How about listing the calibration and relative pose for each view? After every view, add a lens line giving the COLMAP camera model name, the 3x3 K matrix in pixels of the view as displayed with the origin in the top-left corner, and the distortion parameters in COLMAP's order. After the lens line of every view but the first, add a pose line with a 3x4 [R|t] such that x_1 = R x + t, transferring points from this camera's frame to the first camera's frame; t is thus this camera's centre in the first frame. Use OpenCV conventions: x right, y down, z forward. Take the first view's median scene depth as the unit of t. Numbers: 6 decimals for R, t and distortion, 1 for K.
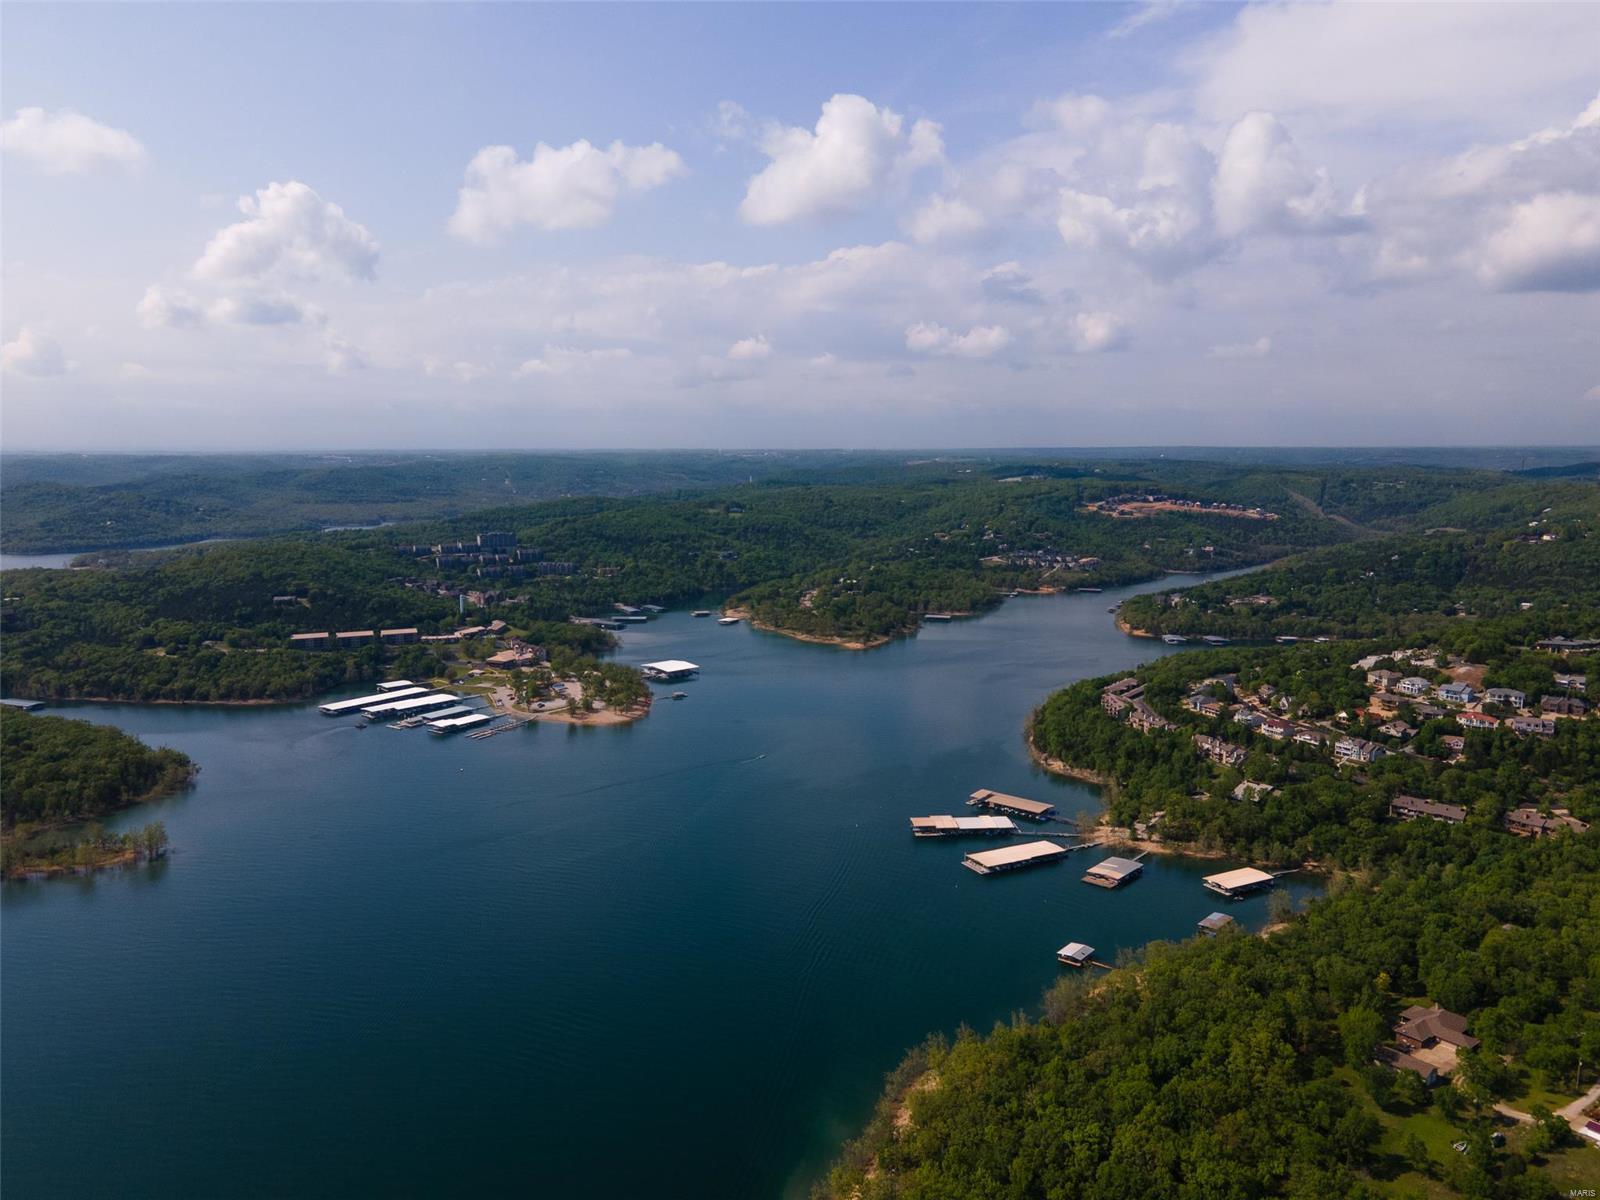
lens RADIAL K [[1146.5, 0, 800.0], [0, 1146.5, 600.0], [0, 0, 1]] dist [0.030047, 0.002936]
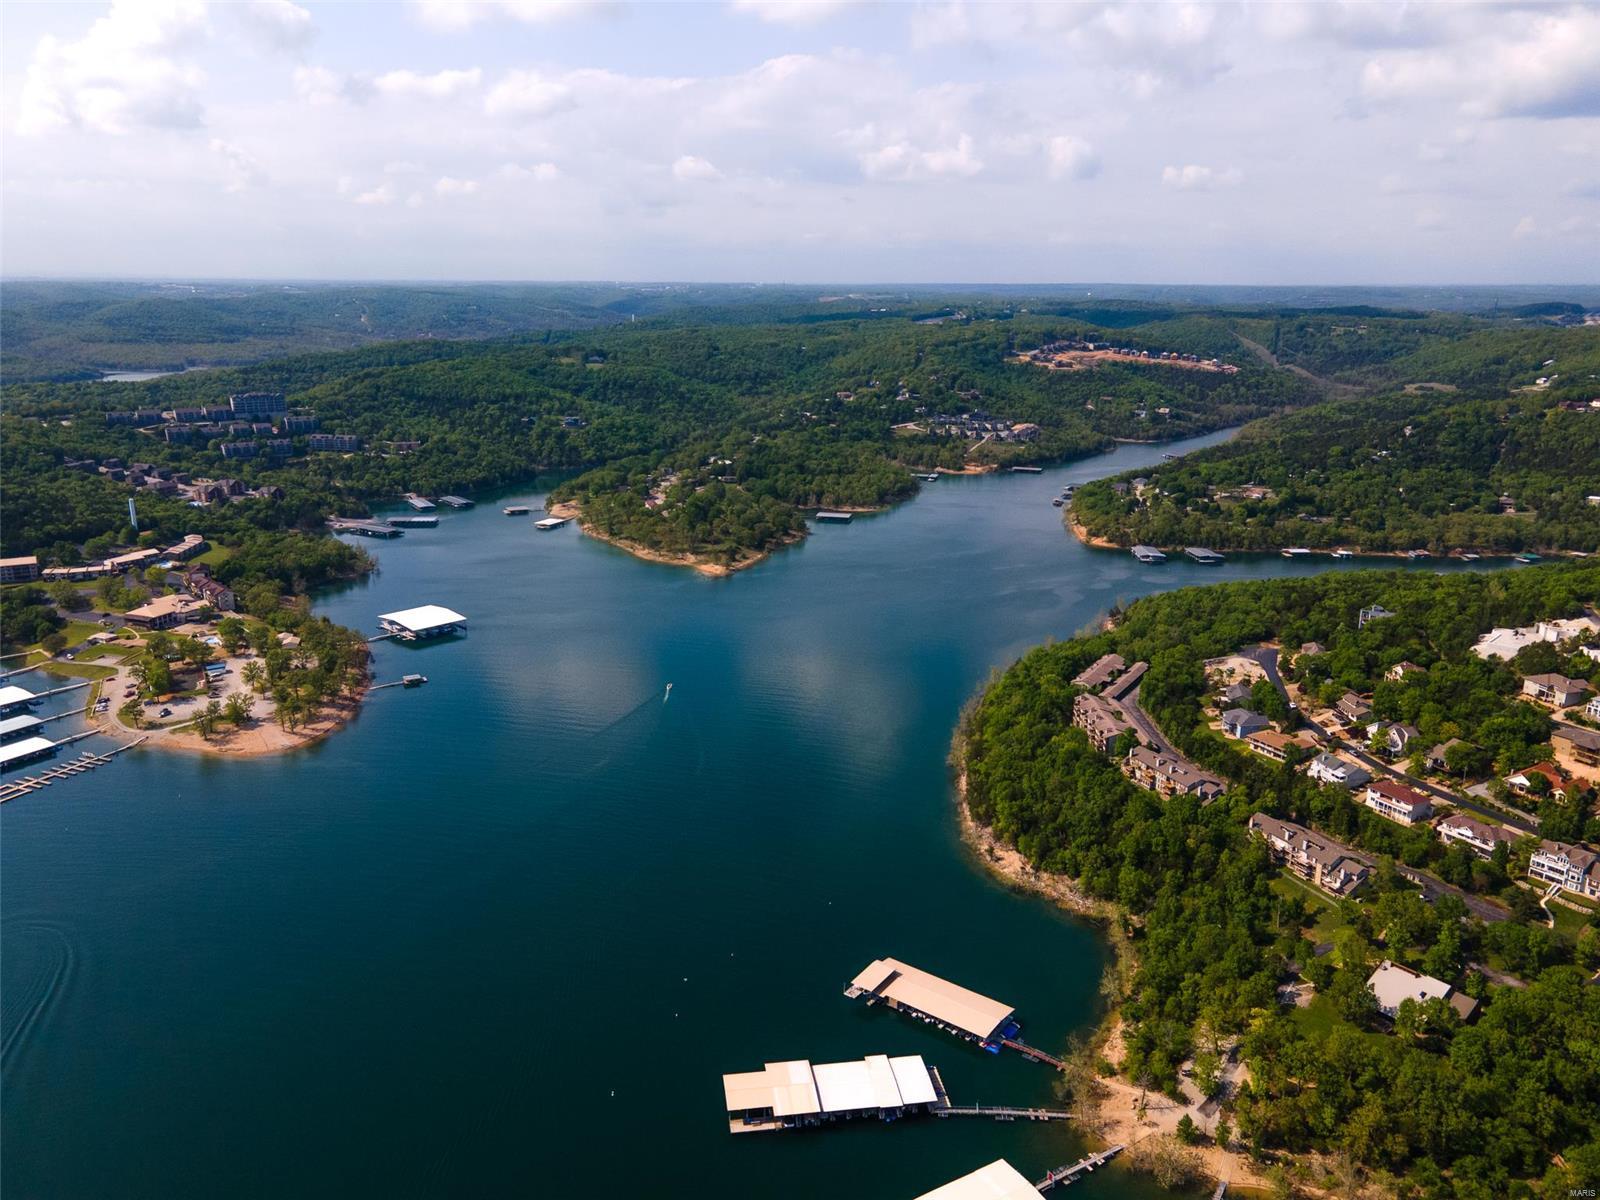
lens RADIAL K [[1105.5, 0, 800.0], [0, 1105.5, 600.0], [0, 0, 1]] dist [0.027924, 0.004473]
pose [[0.997590, -0.011138, 0.068489, 0.045824], [0.000969, 0.989174, 0.146744, -0.035215], [-0.069382, -0.146324, 0.986801, 0.264932]]
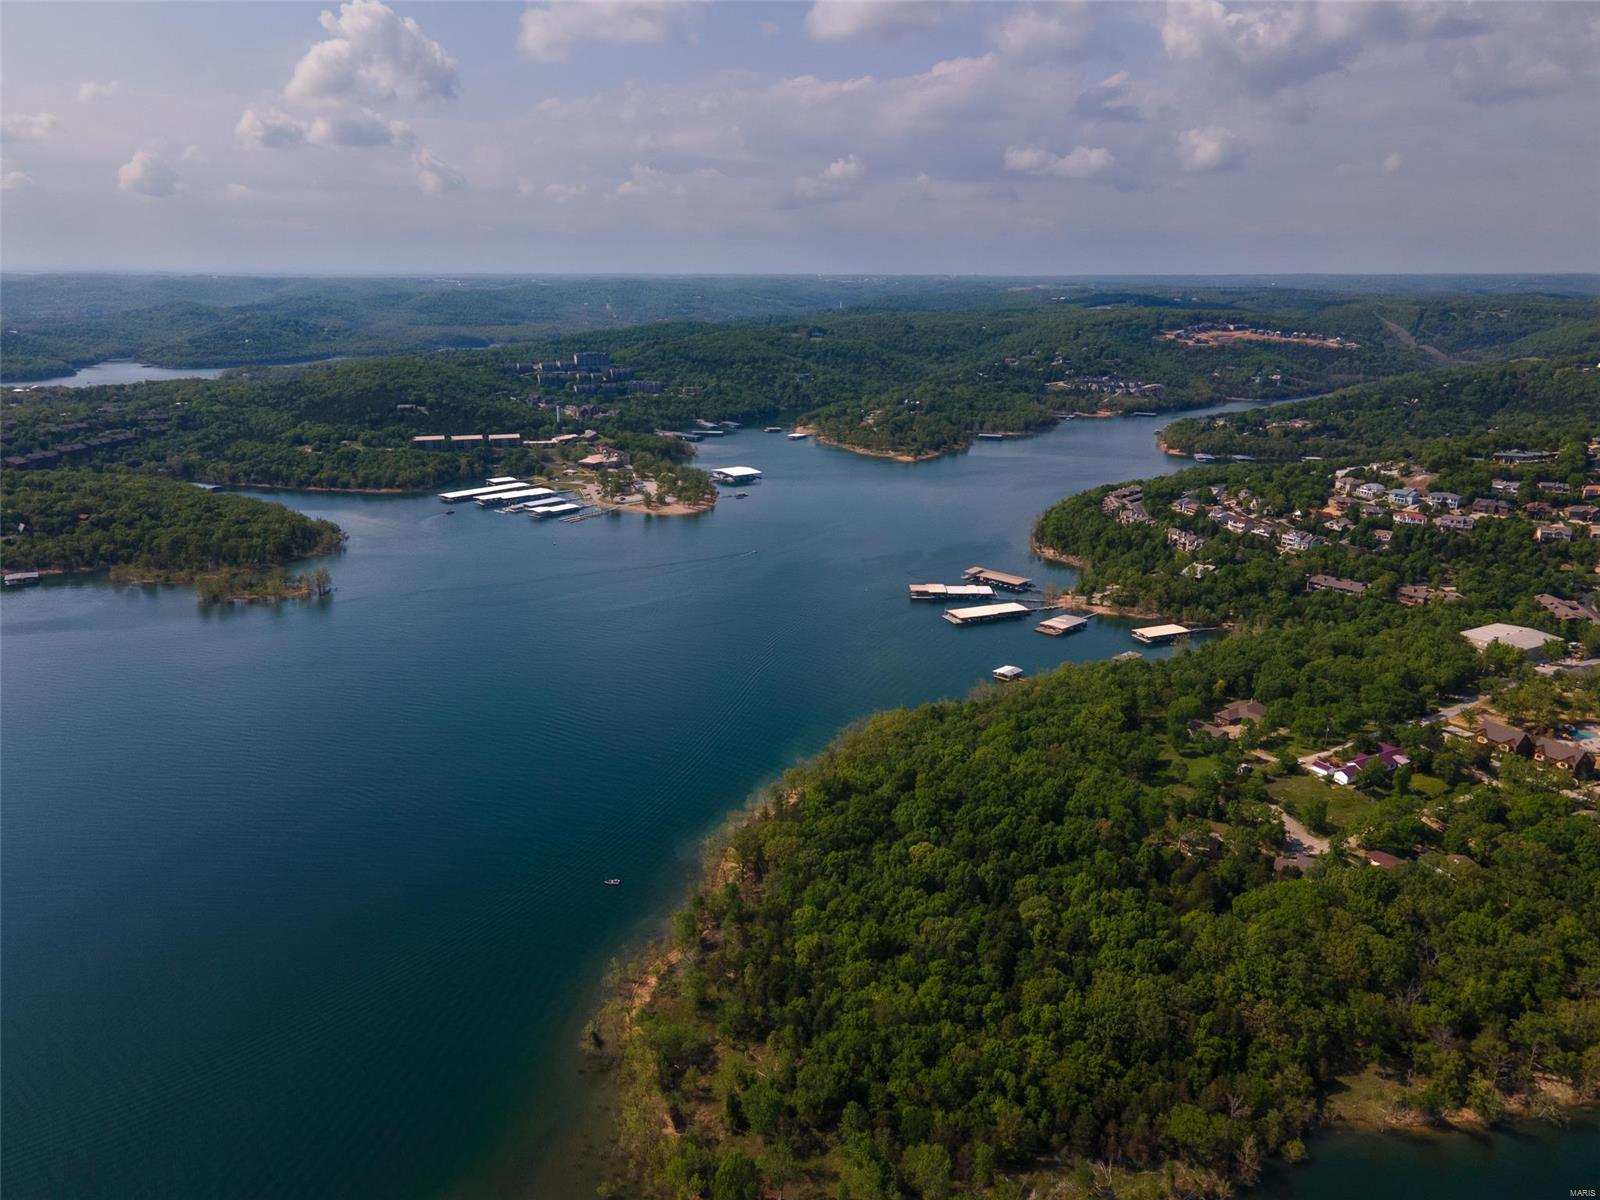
lens RADIAL K [[1159.3, 0, 807.3], [0, 1159.3, 598.8], [0, 0, 1]] dist [0.010752, 0.049255]
pose [[0.996046, 0.029154, -0.083924, 0.042595], [-0.017062, 0.989814, 0.141340, 0.014768], [0.087190, -0.139349, 0.986397, -0.108280]]
